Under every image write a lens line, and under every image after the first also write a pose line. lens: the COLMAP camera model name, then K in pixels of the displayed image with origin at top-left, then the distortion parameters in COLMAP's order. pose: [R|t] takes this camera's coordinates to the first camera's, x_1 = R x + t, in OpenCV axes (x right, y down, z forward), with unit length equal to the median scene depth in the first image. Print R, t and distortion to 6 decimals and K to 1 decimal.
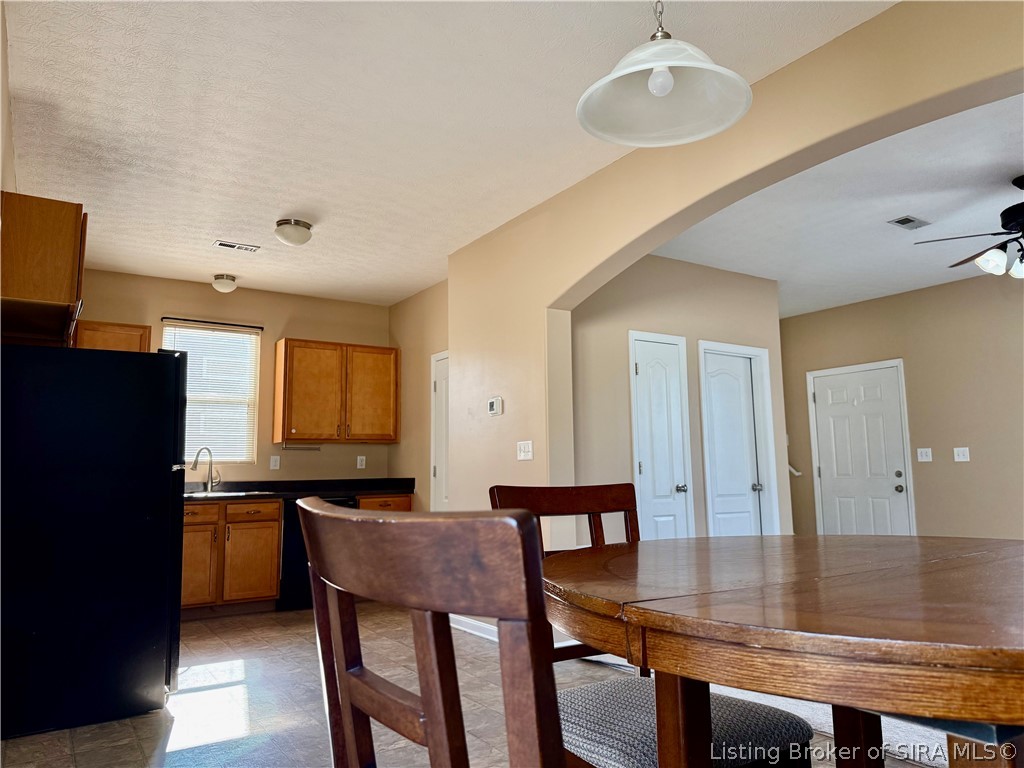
lens RADIAL K [[715.6, 0, 515.7], [0, 715.6, 380.3], [0, 0, 1]] dist [0.056463, -0.071354]
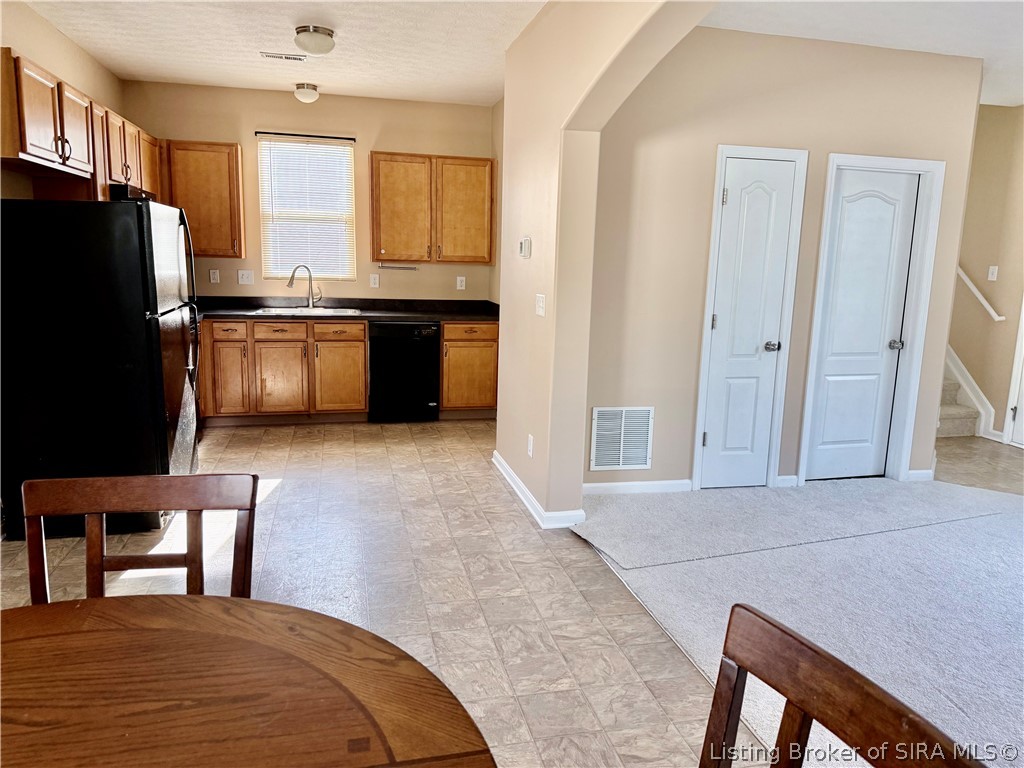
lens RADIAL K [[715.6, 0, 504.3], [0, 715.6, 376.3], [0, 0, 1]] dist [0.056463, -0.071354]
pose [[0.938026, 0.094324, -0.333482, 0.204740], [0.007981, 0.956115, 0.292882, -0.055852], [0.346473, -0.277392, 0.896108, 0.134267]]
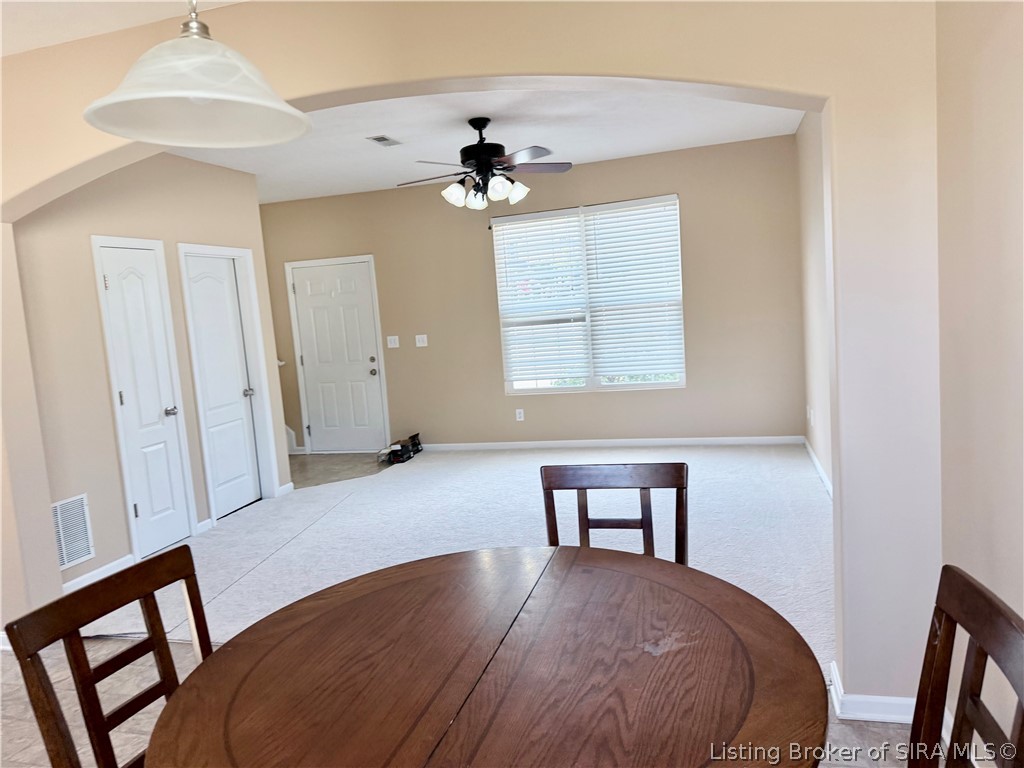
lens RADIAL K [[715.6, 0, 517.7], [0, 715.6, 376.8], [0, 0, 1]] dist [0.056463, -0.071354]
pose [[0.753358, -0.114920, 0.647491, -0.025846], [-0.018256, 0.980578, 0.195279, -0.074244], [-0.657357, -0.158936, 0.736628, 0.034731]]
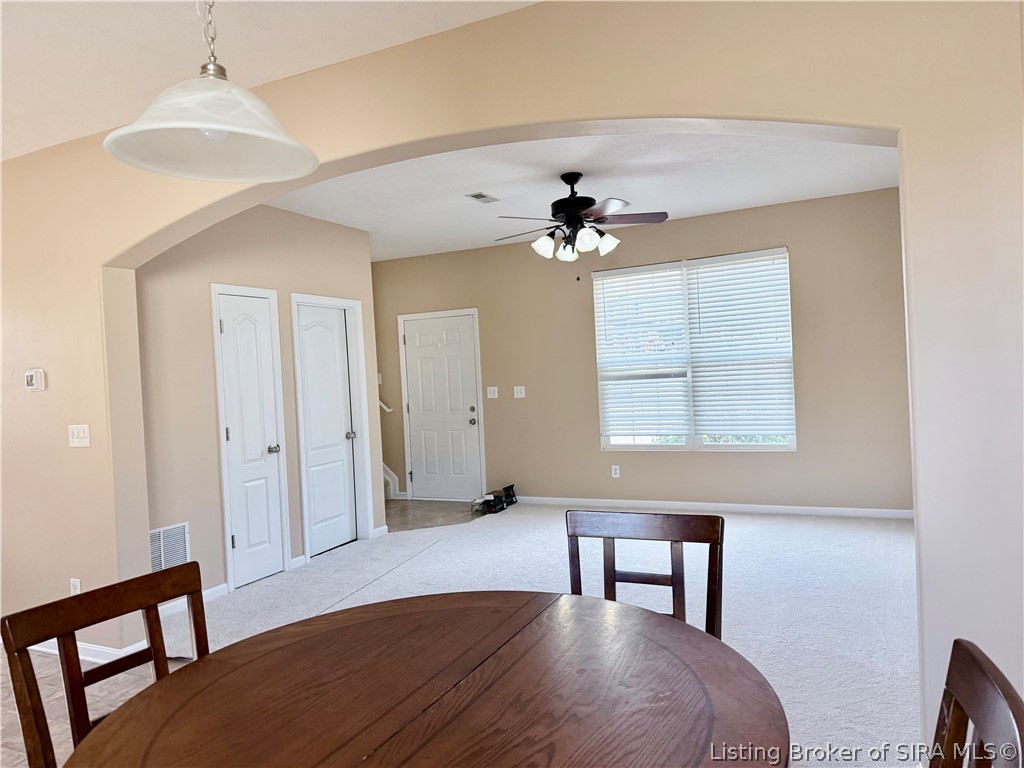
lens RADIAL K [[715.6, 0, 516.9], [0, 715.6, 377.2], [0, 0, 1]] dist [0.056463, -0.071354]
pose [[0.857606, -0.039522, 0.512786, 0.015688], [-0.024988, 0.992664, 0.118298, -0.063797], [-0.513700, -0.114266, 0.850327, 0.012931]]
